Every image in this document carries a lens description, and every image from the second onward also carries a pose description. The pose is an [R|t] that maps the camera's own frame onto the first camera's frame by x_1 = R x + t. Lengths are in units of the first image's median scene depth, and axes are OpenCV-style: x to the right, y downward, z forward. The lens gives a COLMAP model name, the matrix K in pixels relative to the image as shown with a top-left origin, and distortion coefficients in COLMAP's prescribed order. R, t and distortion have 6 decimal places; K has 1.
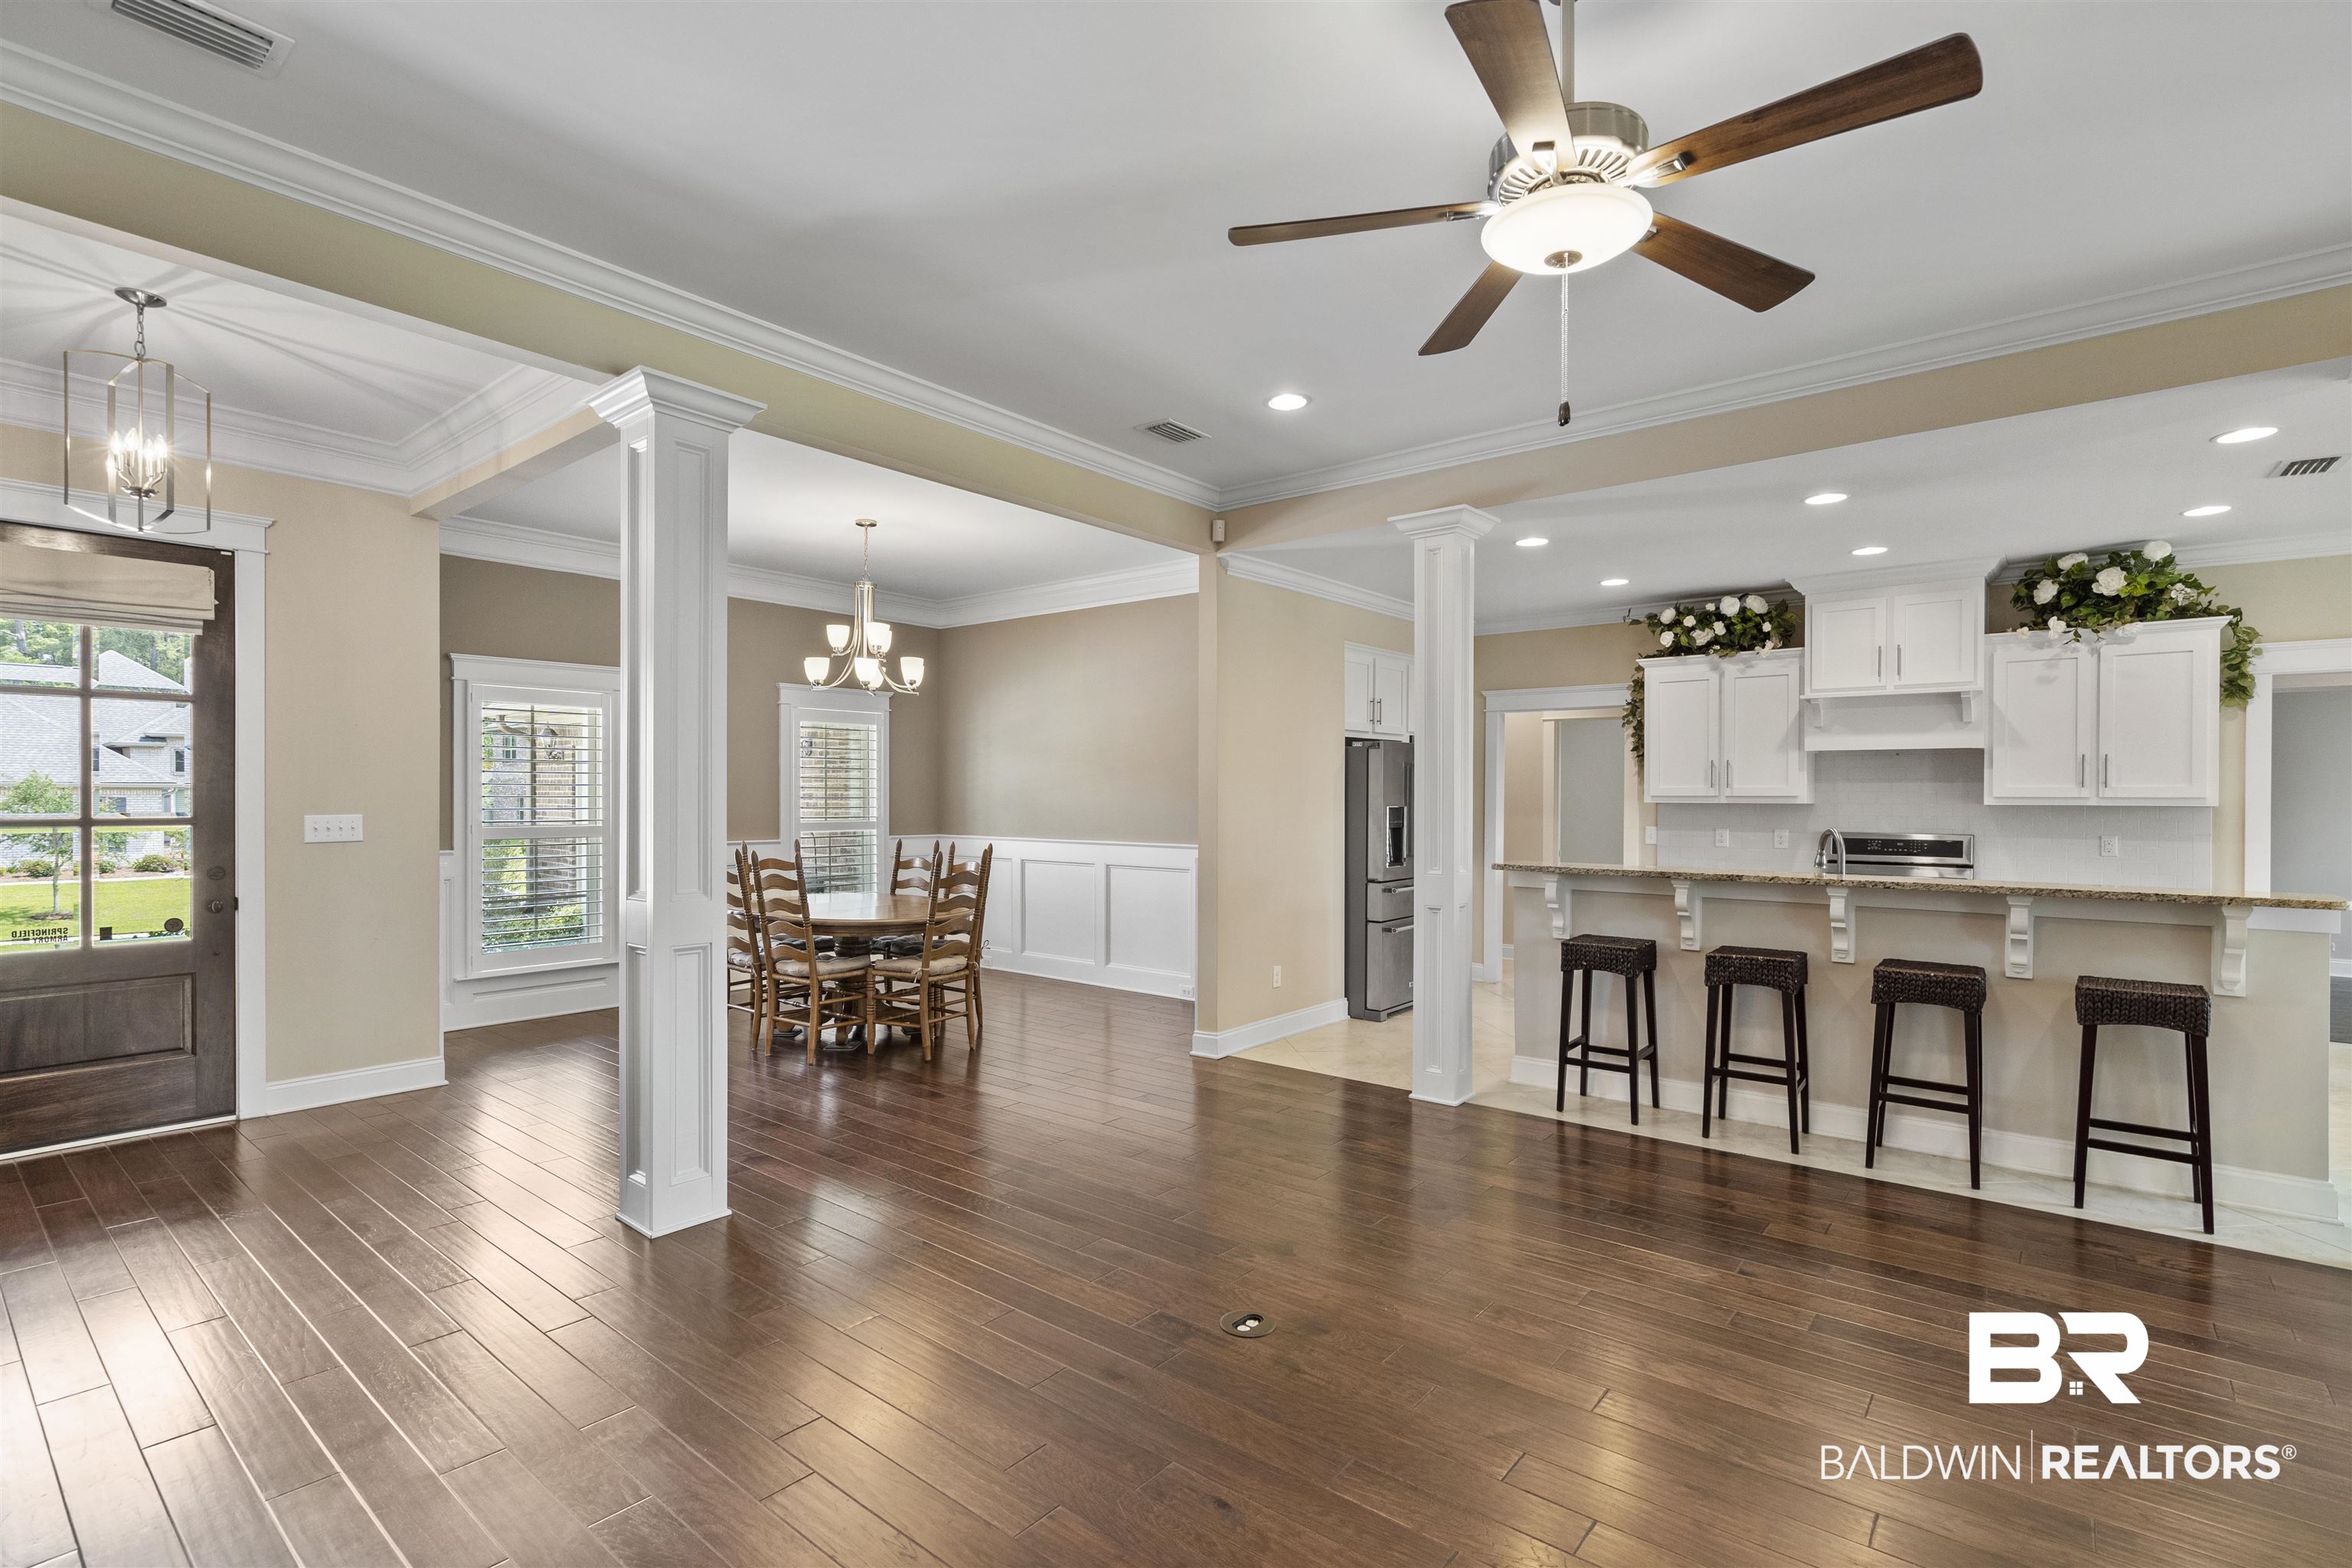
lens RADIAL K [[1090.0, 0, 1162.0], [0, 1090.0, 801.7], [0, 0, 1]] dist [-0.000184, 0.000831]
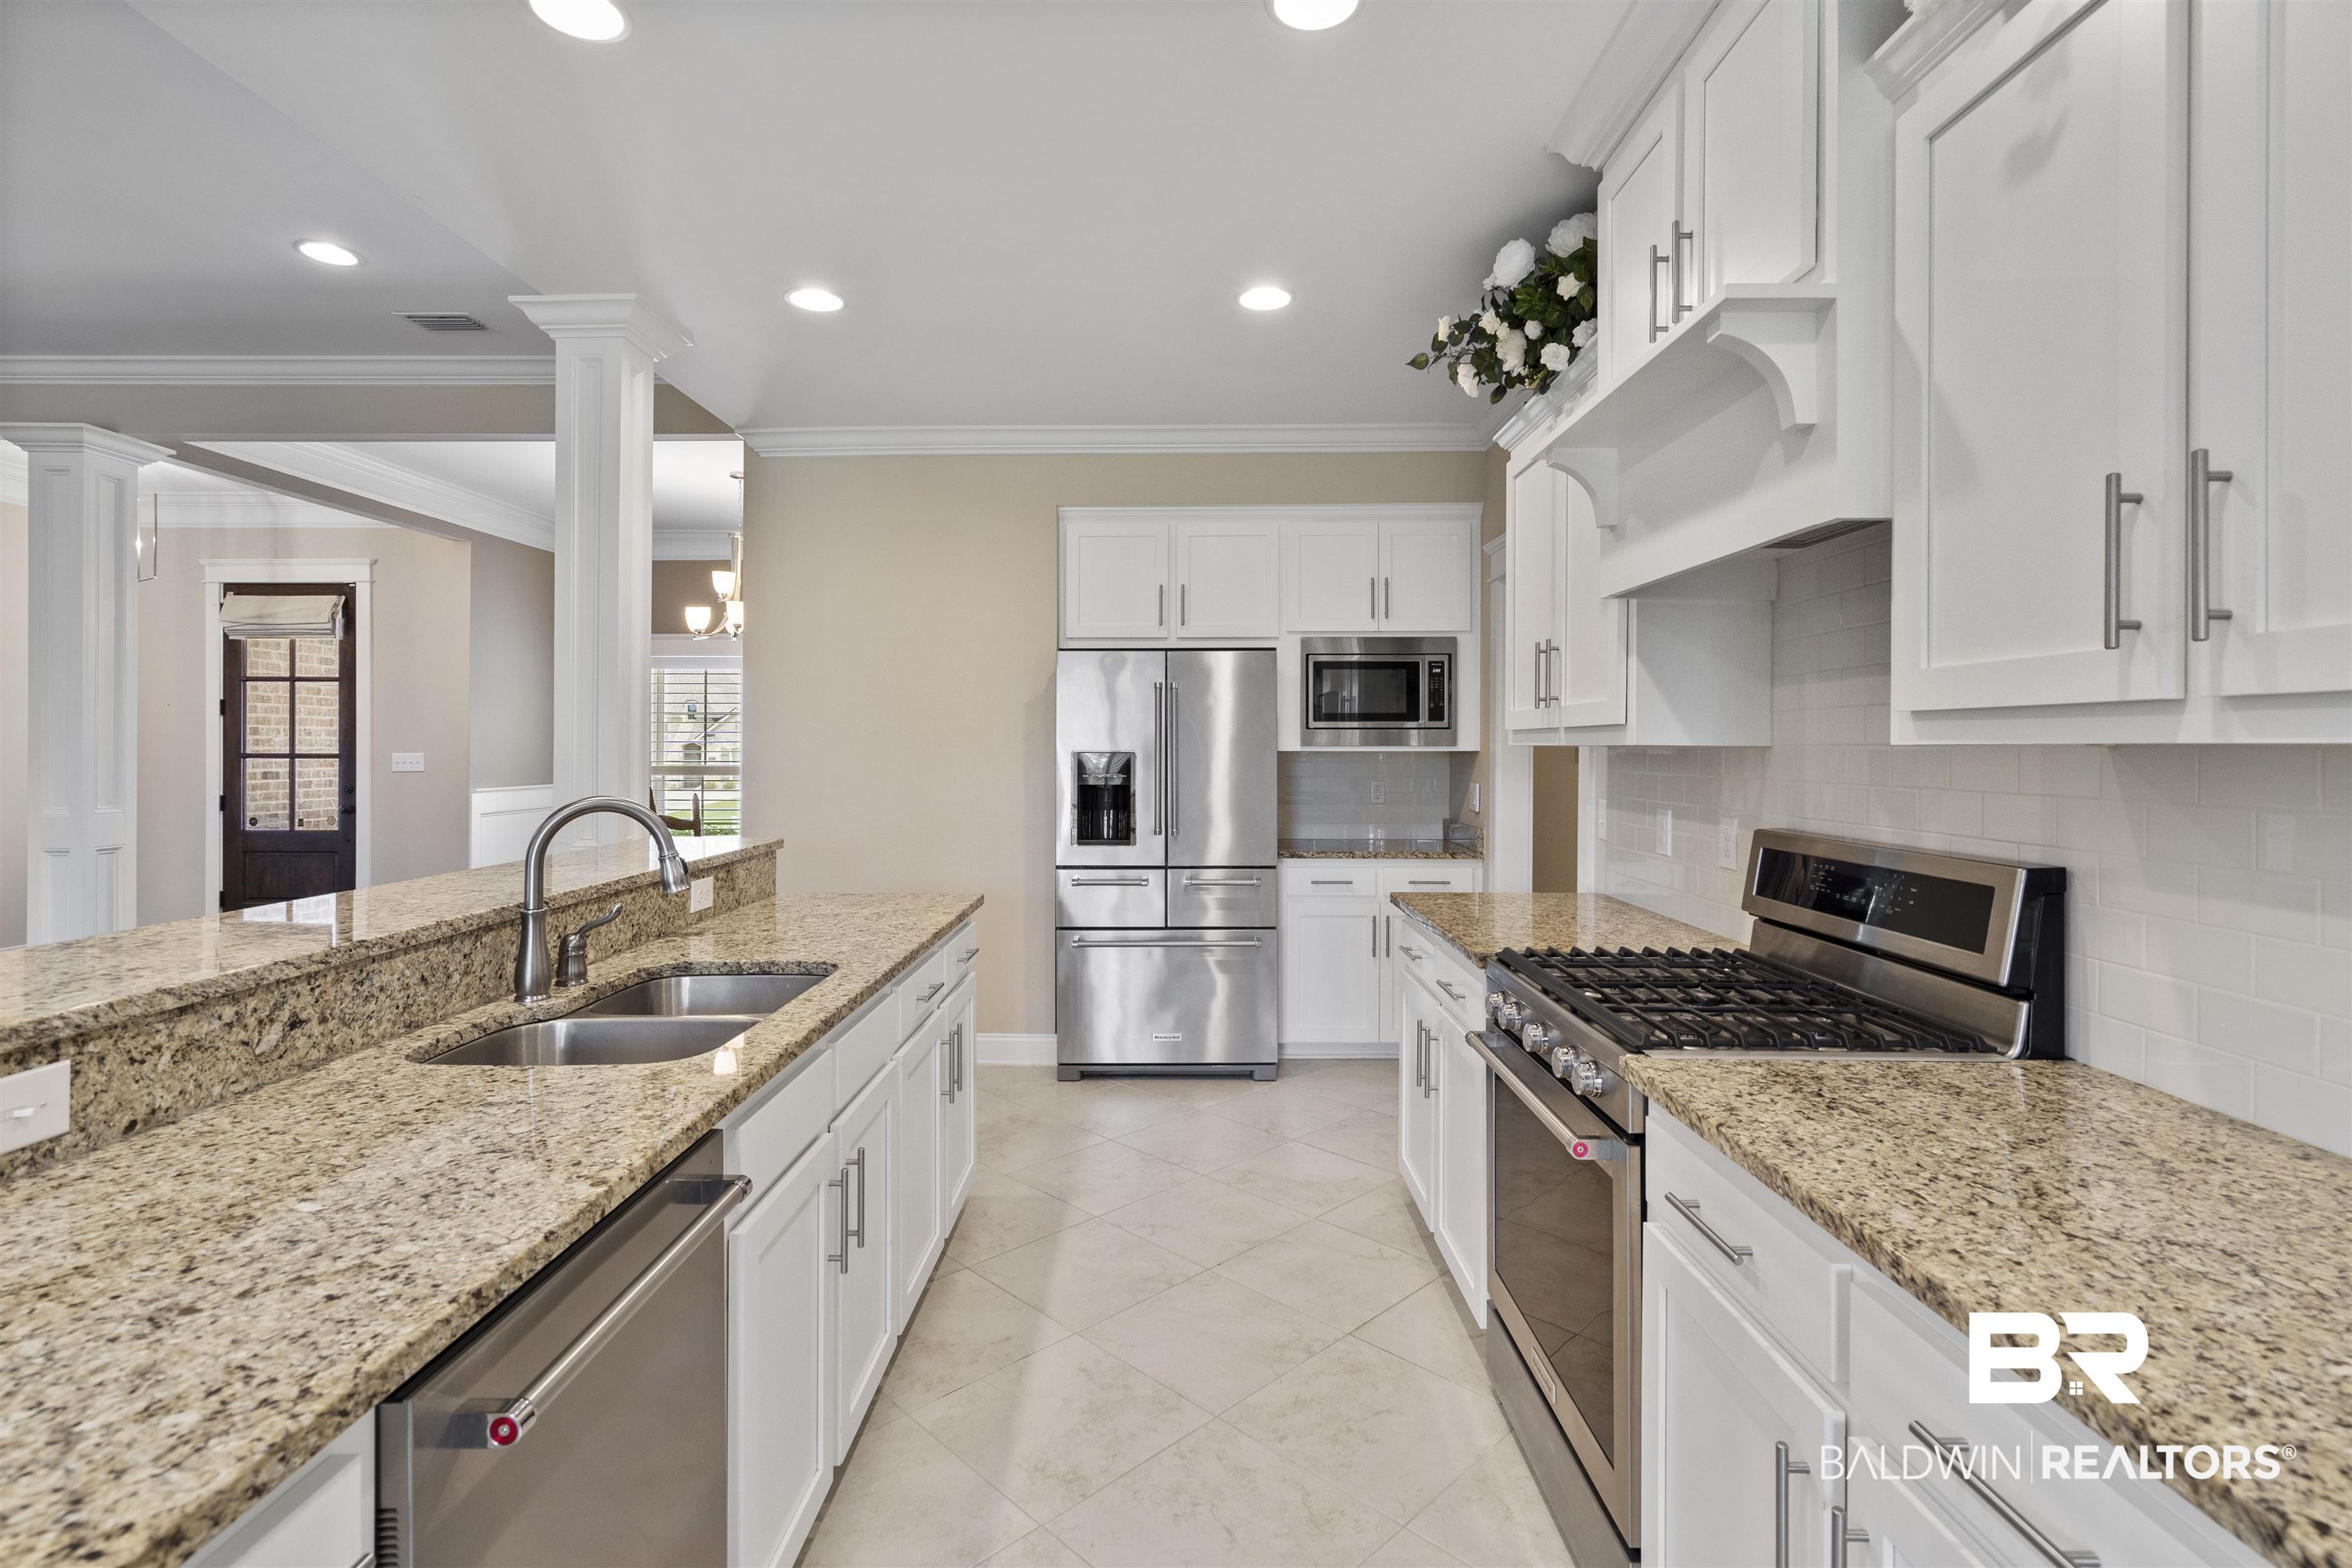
lens RADIAL K [[1090.0, 0, 1167.6], [0, 1090.0, 742.3], [0, 0, 1]] dist [-0.000184, 0.000831]
pose [[0.629063, -0.003738, -0.777345, 0.921612], [-0.004489, 0.999954, -0.008442, 0.005218], [0.777341, 0.008800, 0.629018, 0.782485]]
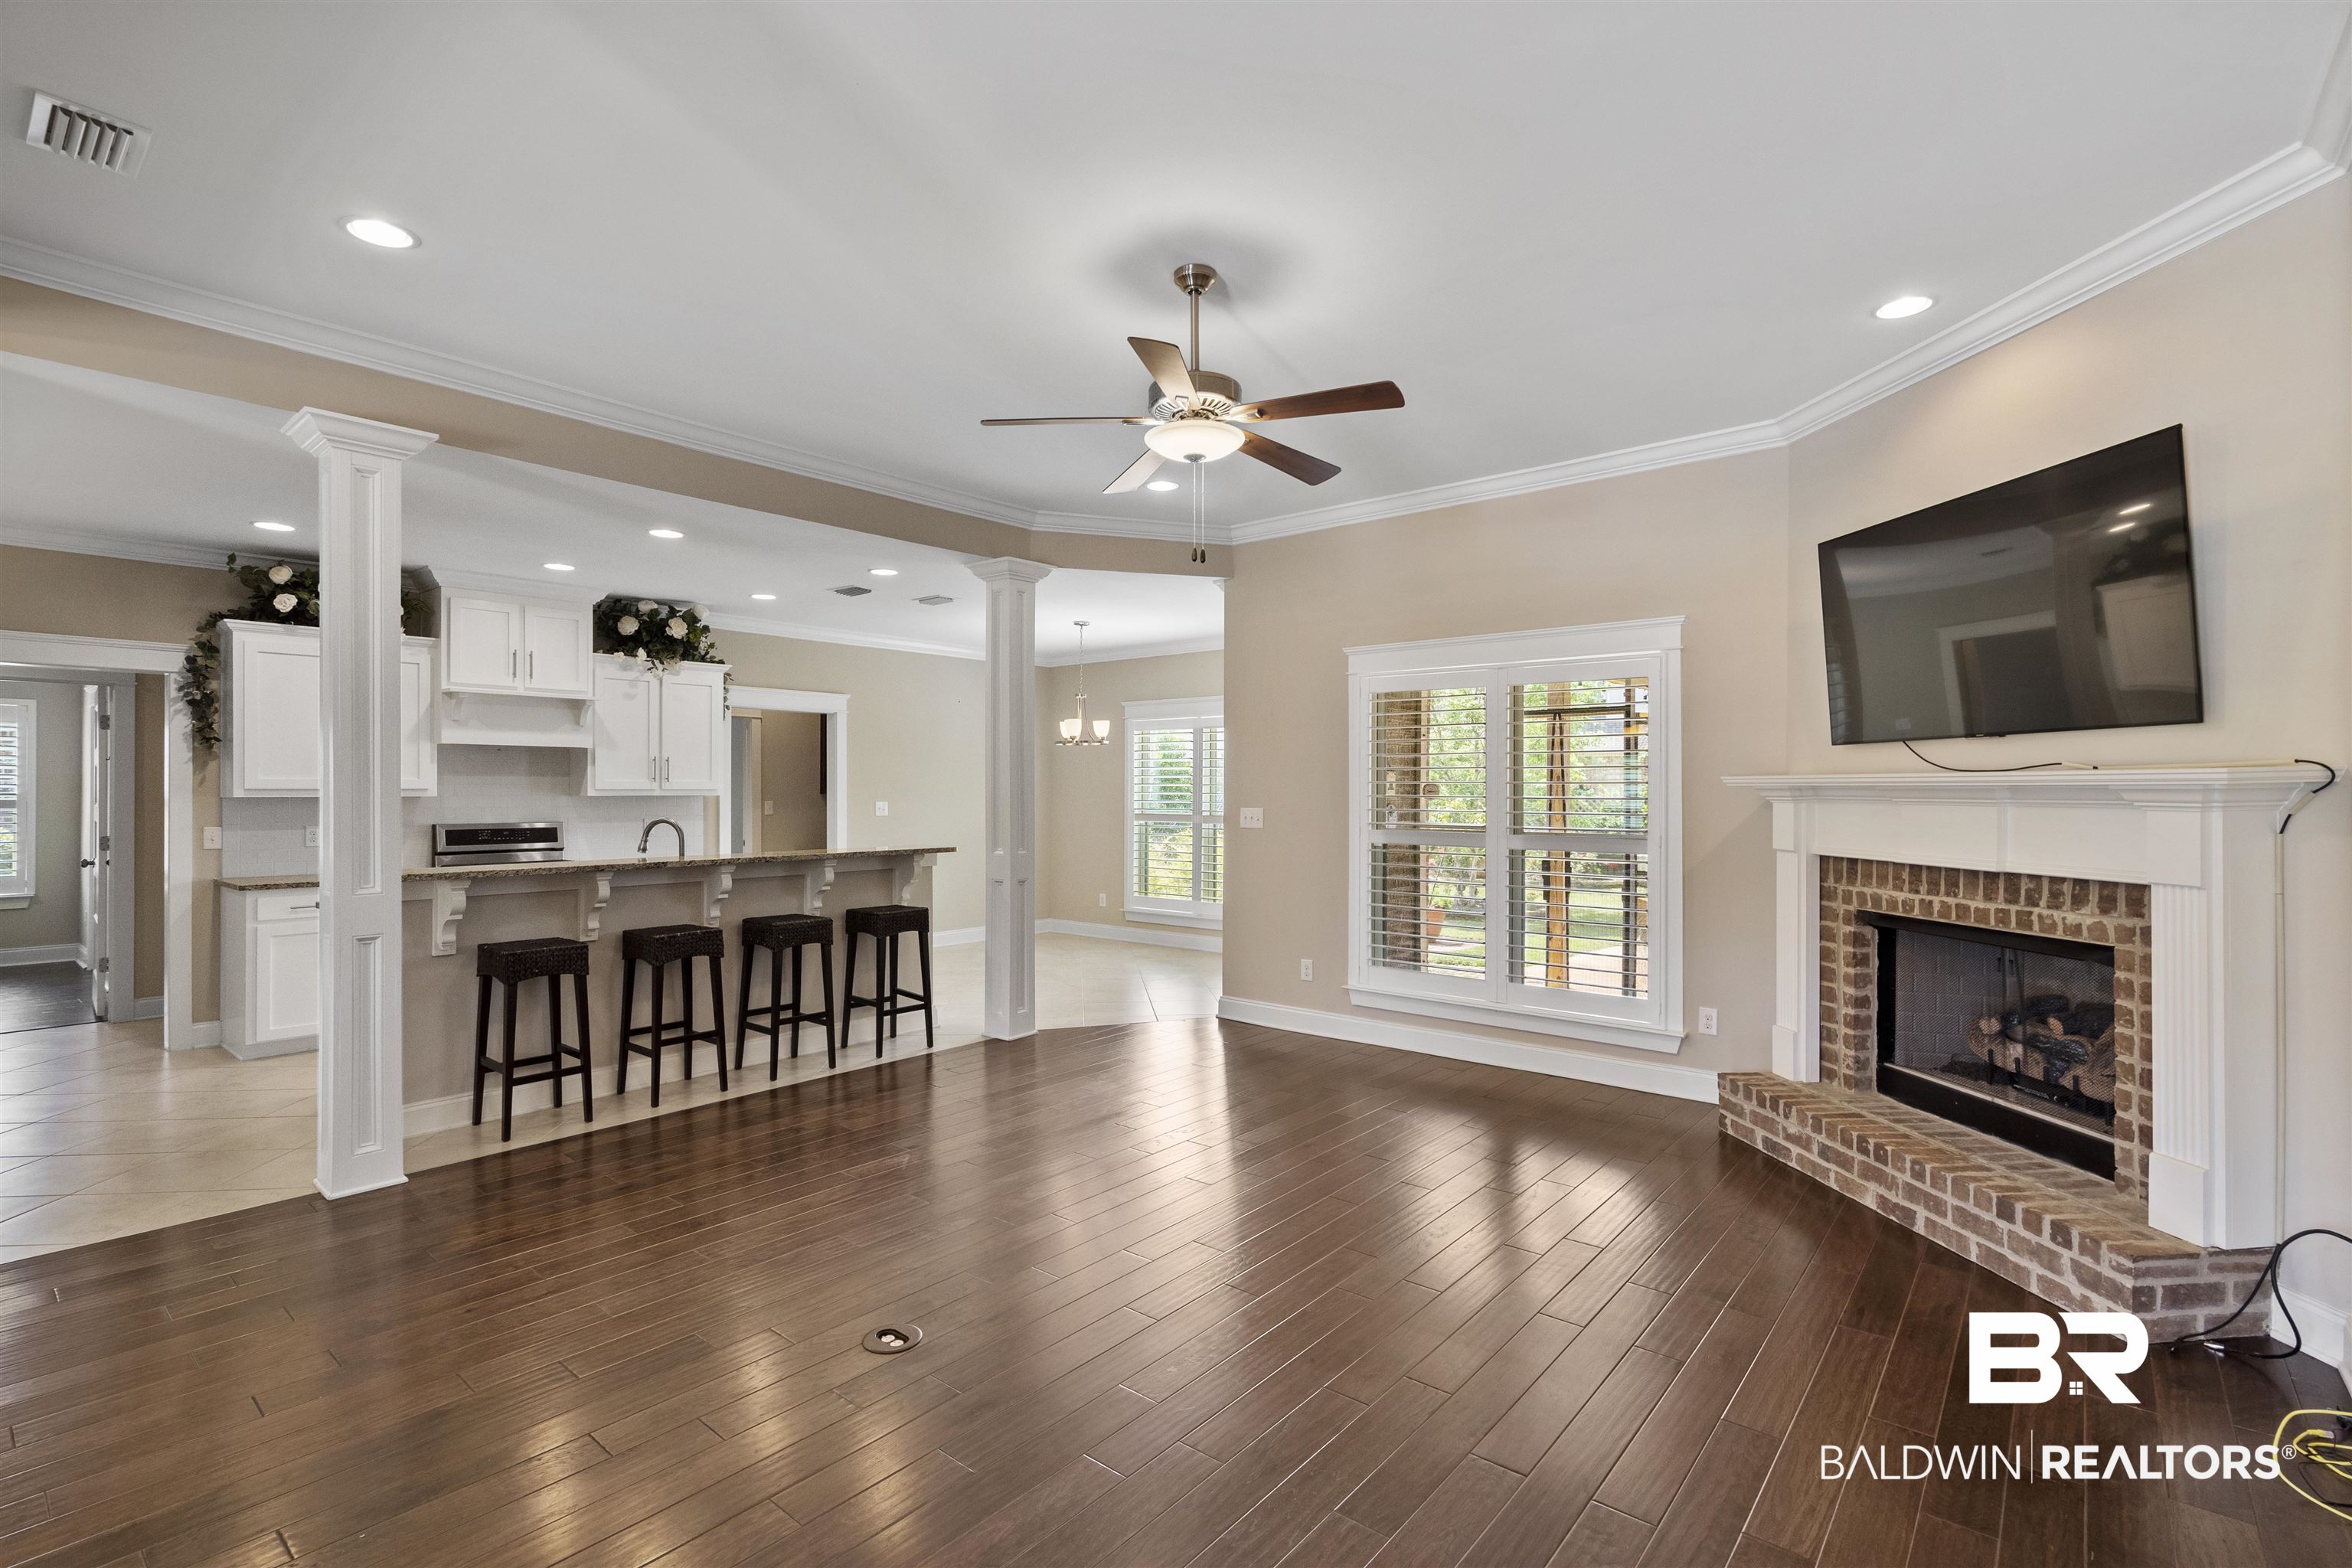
lens RADIAL K [[1090.0, 0, 1176.0], [0, 1090.0, 788.7], [0, 0, 1]] dist [-0.000184, 0.000831]
pose [[0.001975, -0.003116, 0.999993, -0.472143], [0.003446, 0.999989, 0.003110, -0.007147], [-0.999992, 0.003440, 0.001985, 0.390042]]
